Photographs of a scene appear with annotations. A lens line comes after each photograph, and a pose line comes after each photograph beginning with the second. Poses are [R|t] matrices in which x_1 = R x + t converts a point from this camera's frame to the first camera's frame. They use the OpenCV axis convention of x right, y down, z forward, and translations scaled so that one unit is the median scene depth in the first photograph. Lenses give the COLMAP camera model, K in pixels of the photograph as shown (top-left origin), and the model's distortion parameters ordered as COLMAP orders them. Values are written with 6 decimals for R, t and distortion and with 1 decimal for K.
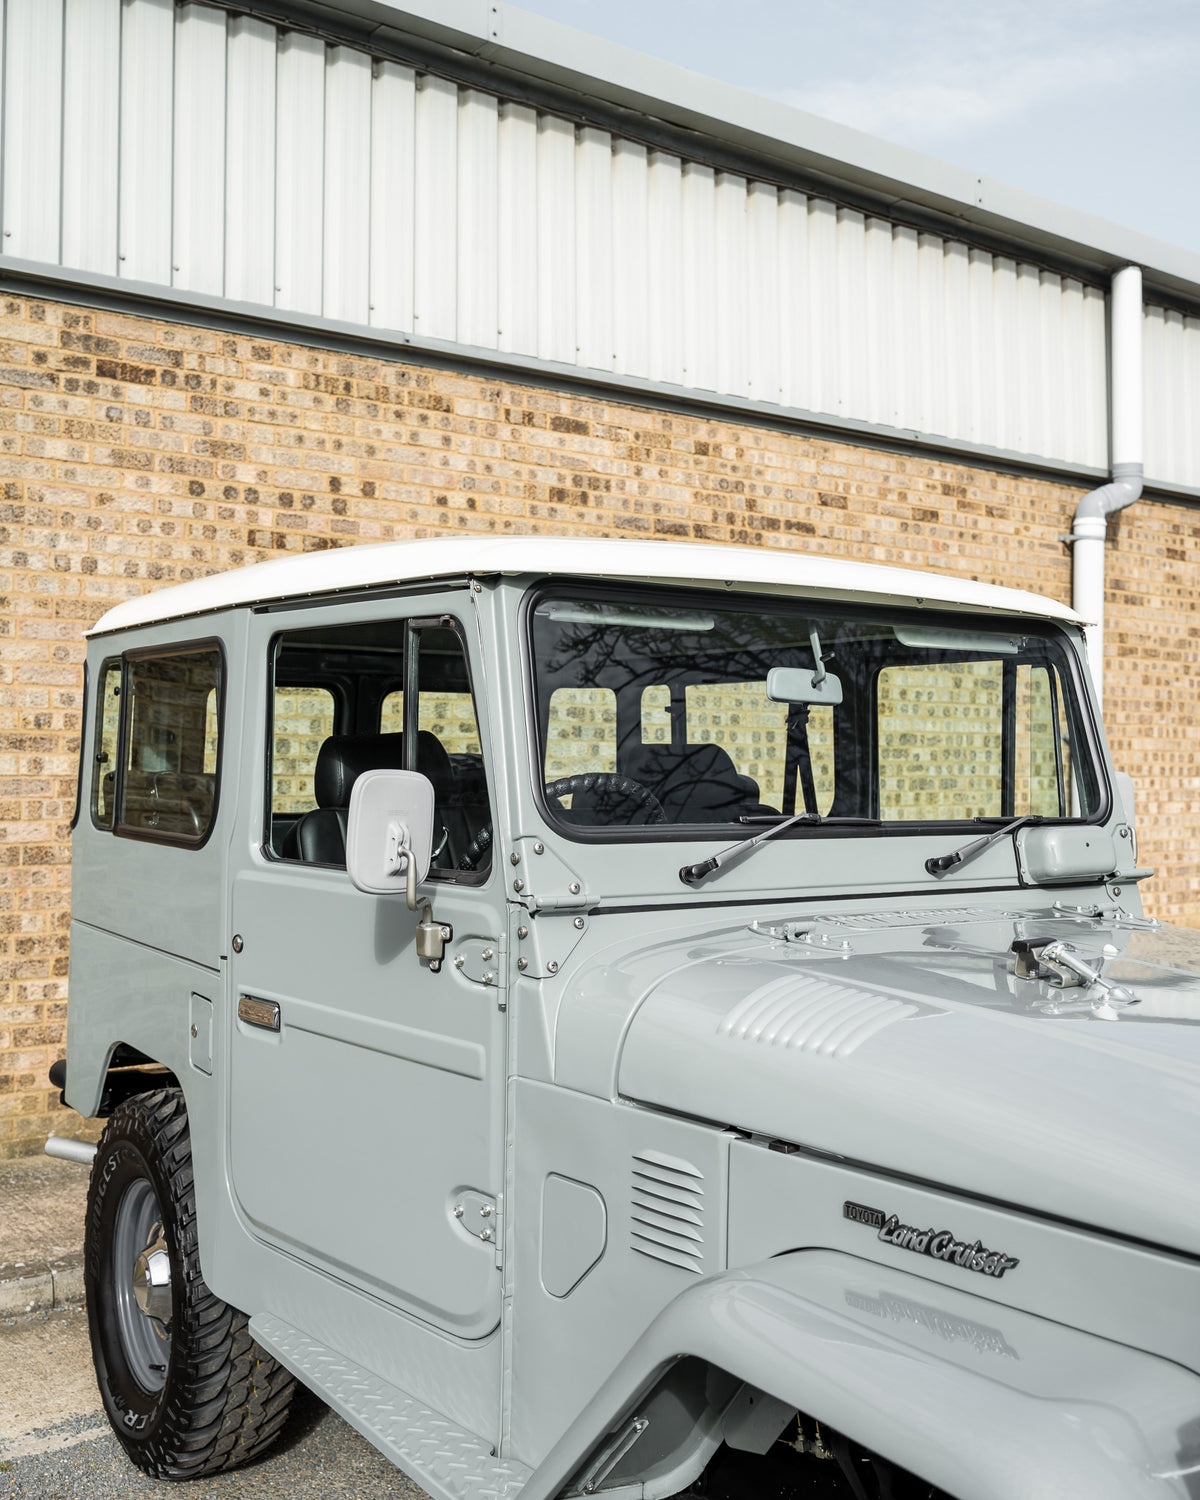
lens RADIAL K [[1471.2, 0, 581.0], [0, 1471.2, 728.3], [0, 0, 1]] dist [-0.001277, 0.000000]
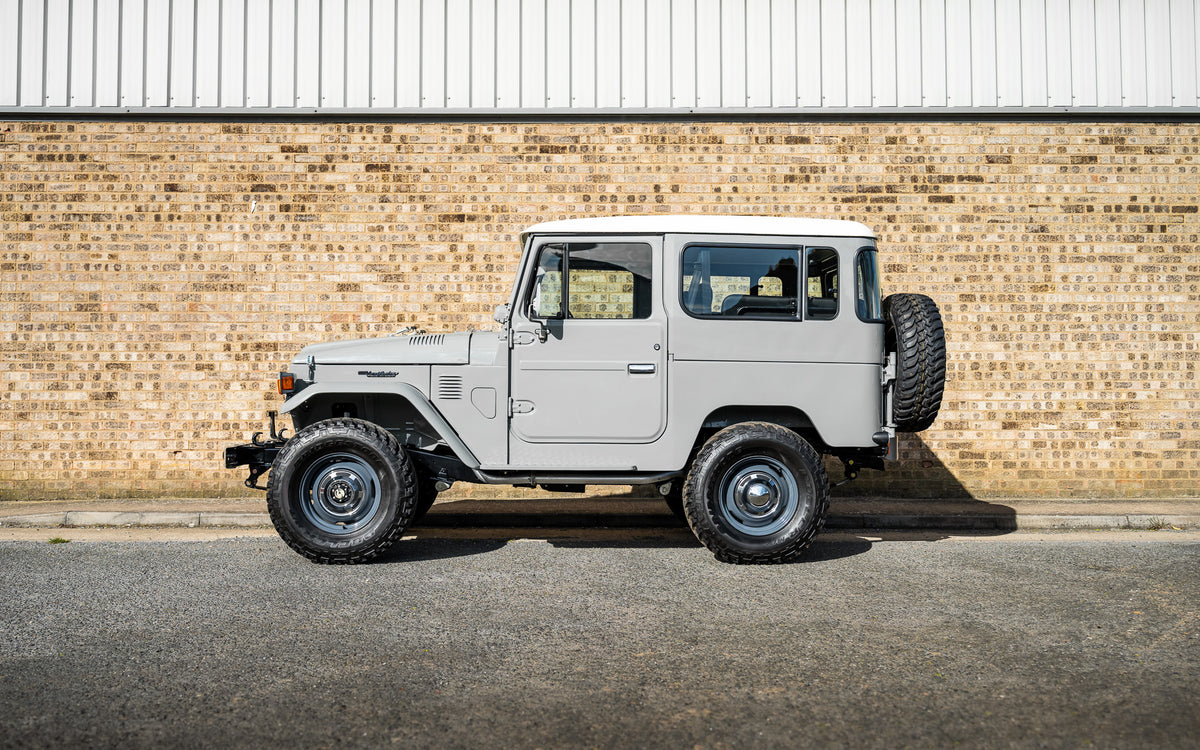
lens RADIAL K [[1138.6, 0, 592.1], [0, 1138.6, 380.8], [0, 0, 1]] dist [-0.004196, 0.000000]
pose [[0.816968, -0.022909, -0.576228, 0.612203], [0.019285, 0.999737, -0.012405, 0.109119], [0.576361, -0.000978, 0.817195, -0.310910]]
